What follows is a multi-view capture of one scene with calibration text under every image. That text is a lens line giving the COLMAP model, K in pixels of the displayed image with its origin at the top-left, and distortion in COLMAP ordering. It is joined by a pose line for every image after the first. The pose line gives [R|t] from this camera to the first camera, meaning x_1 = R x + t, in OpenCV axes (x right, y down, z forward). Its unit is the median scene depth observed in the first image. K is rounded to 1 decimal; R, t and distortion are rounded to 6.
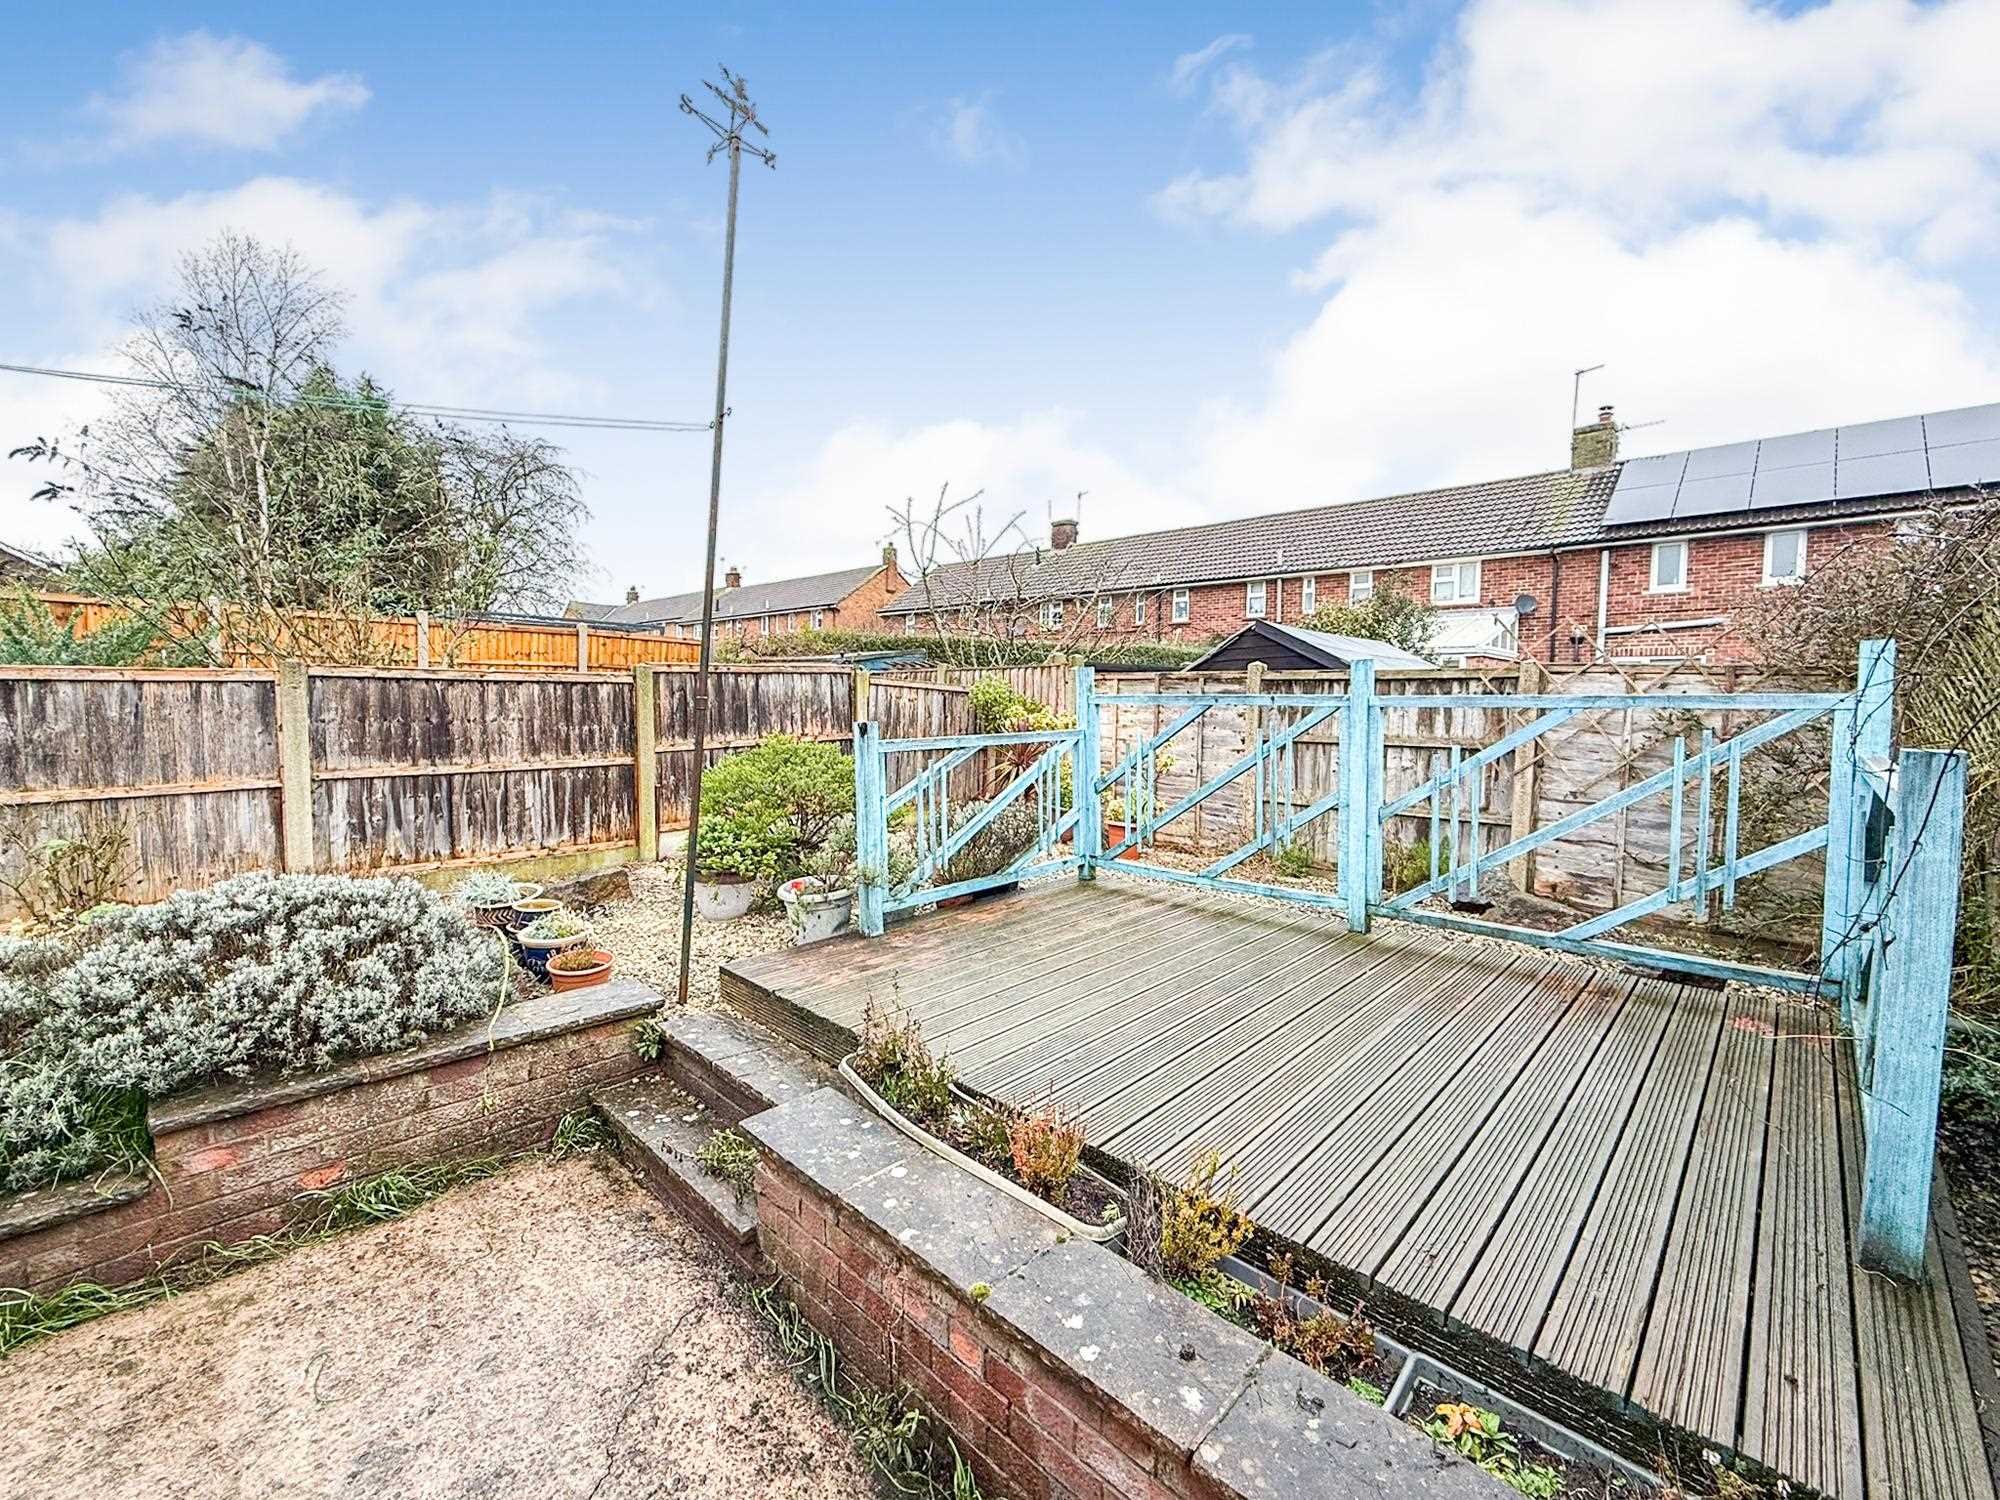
lens RADIAL K [[819.9, 0, 1000.0], [0, 819.9, 750.0], [0, 0, 1]] dist [0.003373, 0.000162]
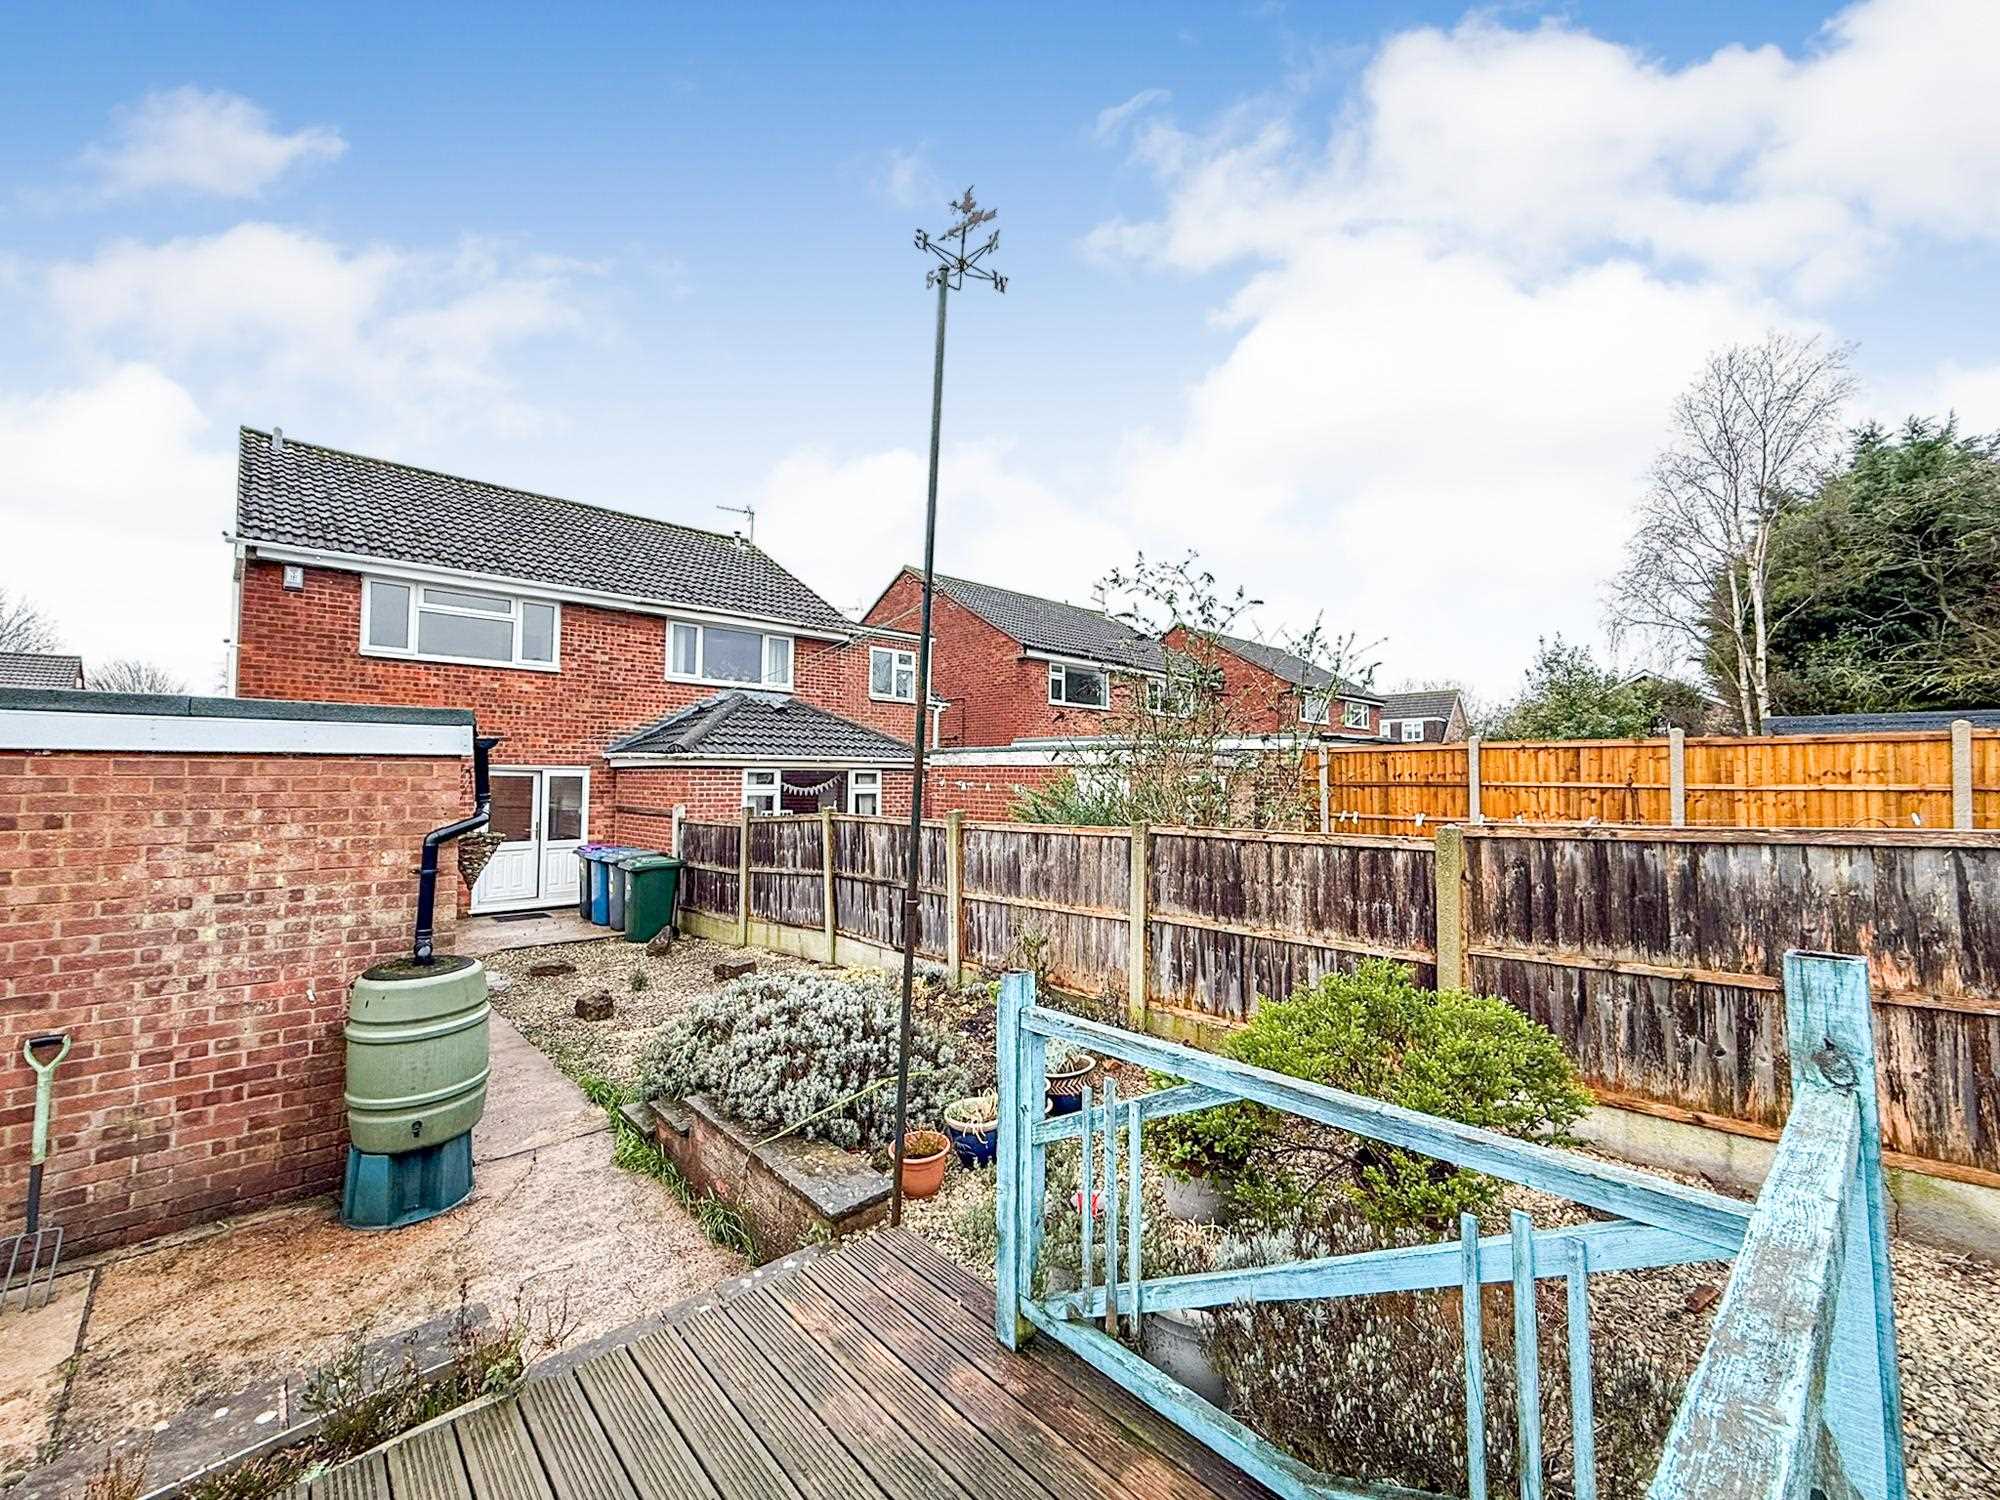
lens RADIAL K [[813.0, 0, 1000.0], [0, 813.0, 750.0], [0, 0, 1]] dist [-0.001775, -0.000098]
pose [[-0.068991, -0.049507, -0.996388, 0.260773], [-0.069267, 0.996595, -0.044721, -0.098964], [0.995210, 0.065931, -0.072185, 0.588711]]
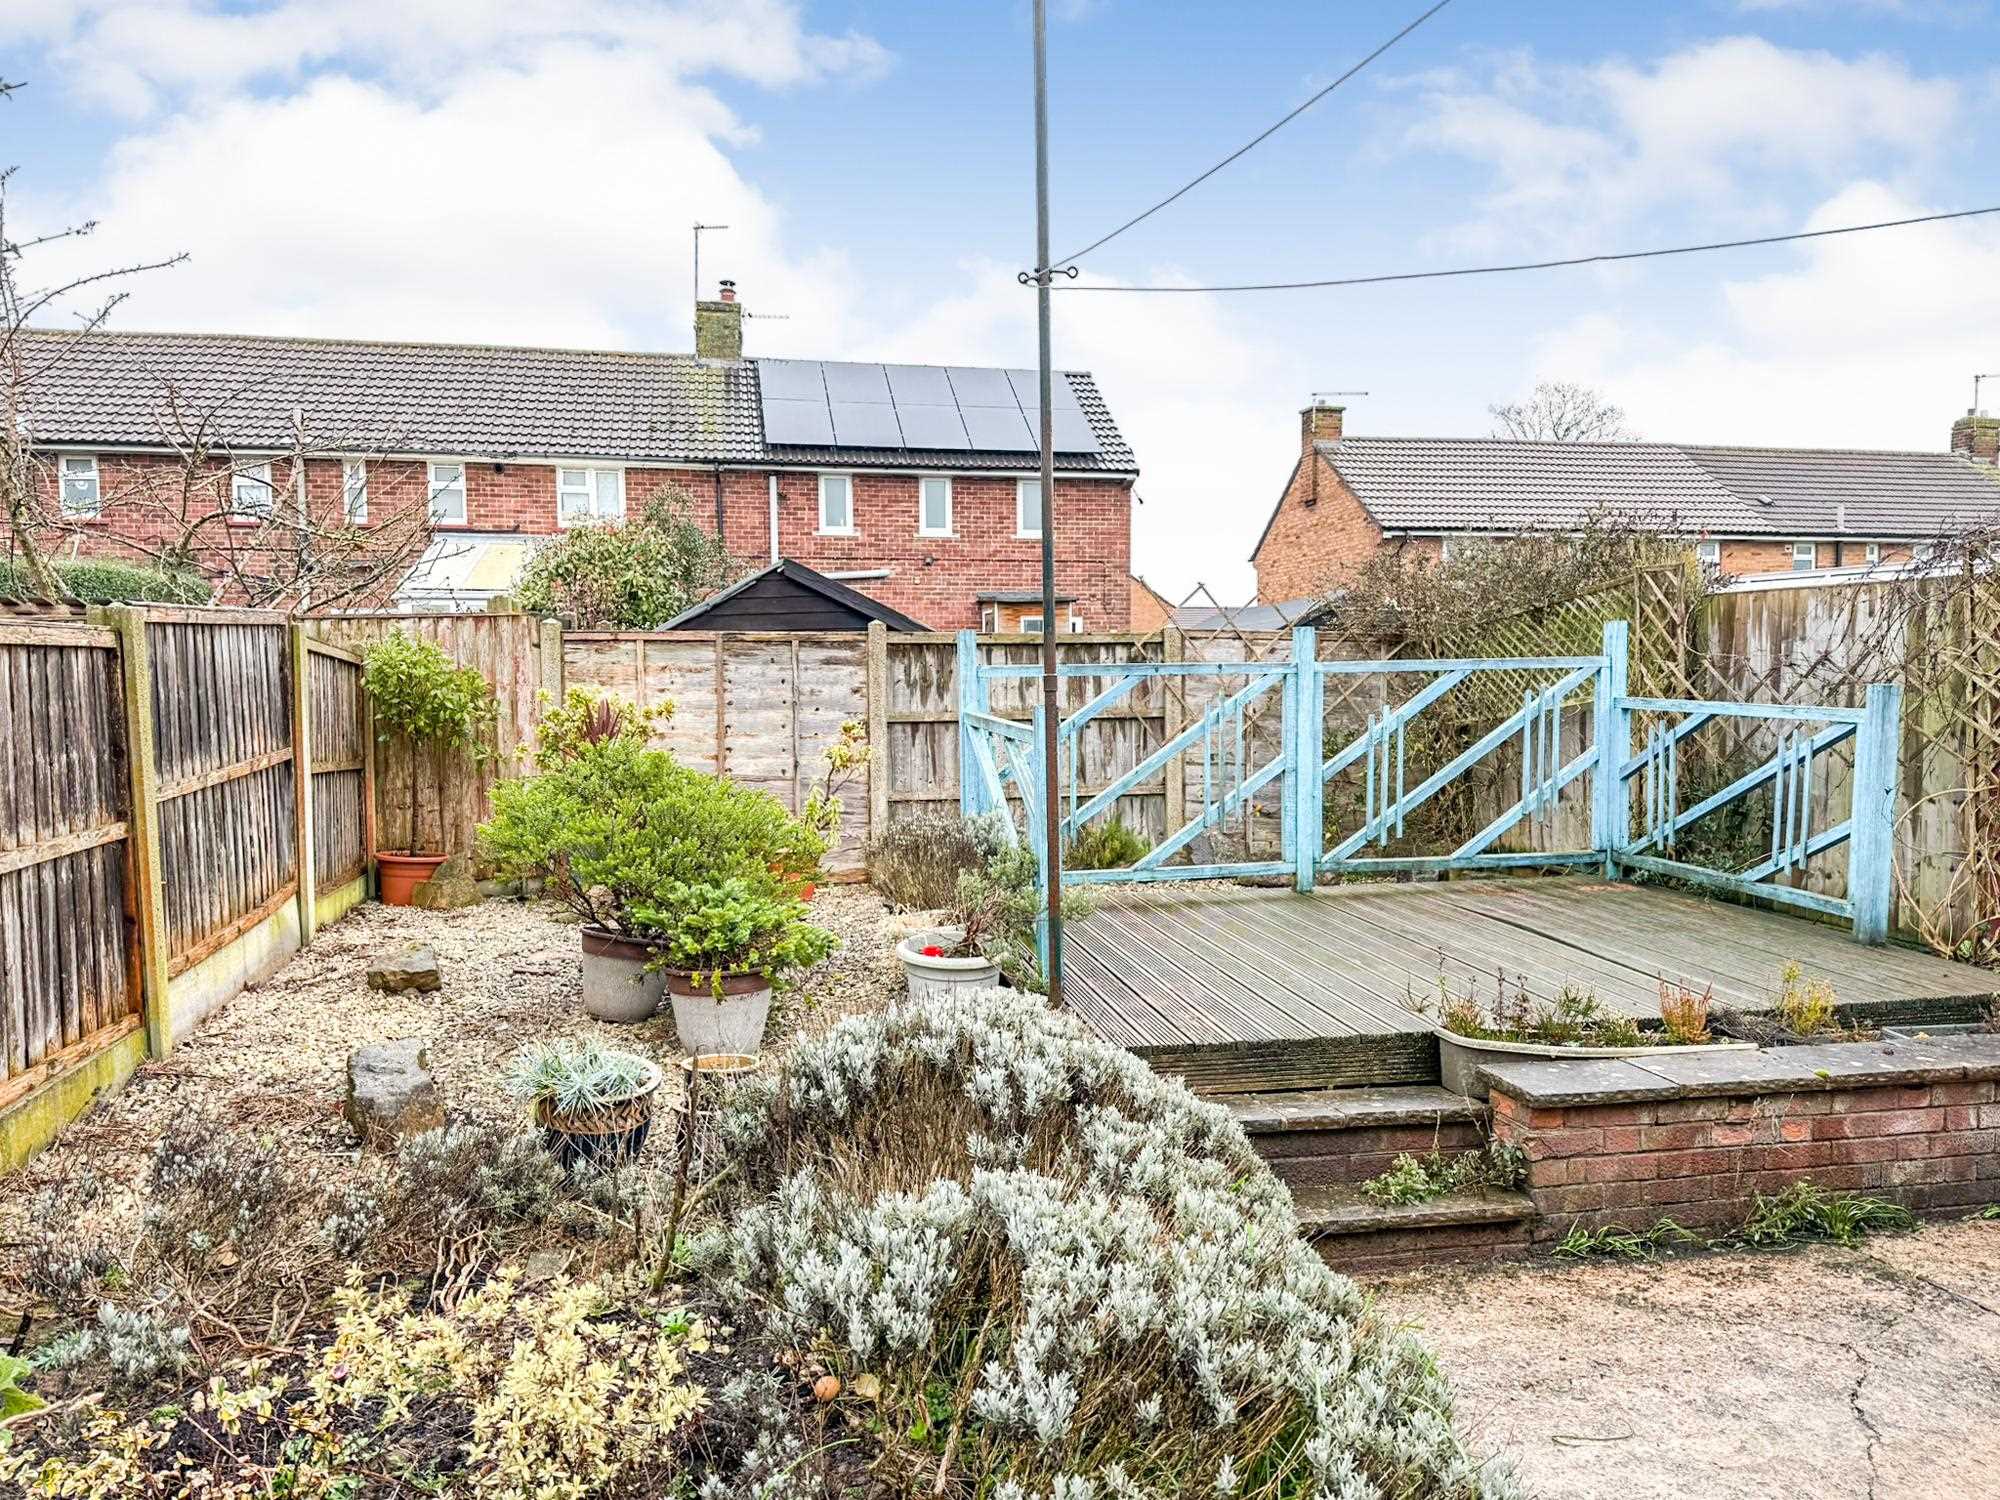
lens RADIAL K [[1395.3, 0, 1000.0], [0, 1395.3, 750.0], [0, 0, 1]] dist [0.124882, -0.001806]
pose [[0.564164, -0.062822, 0.823269, -0.720496], [0.065683, 0.997356, 0.031095, -0.020423], [-0.823046, 0.036532, 0.566799, 0.174809]]
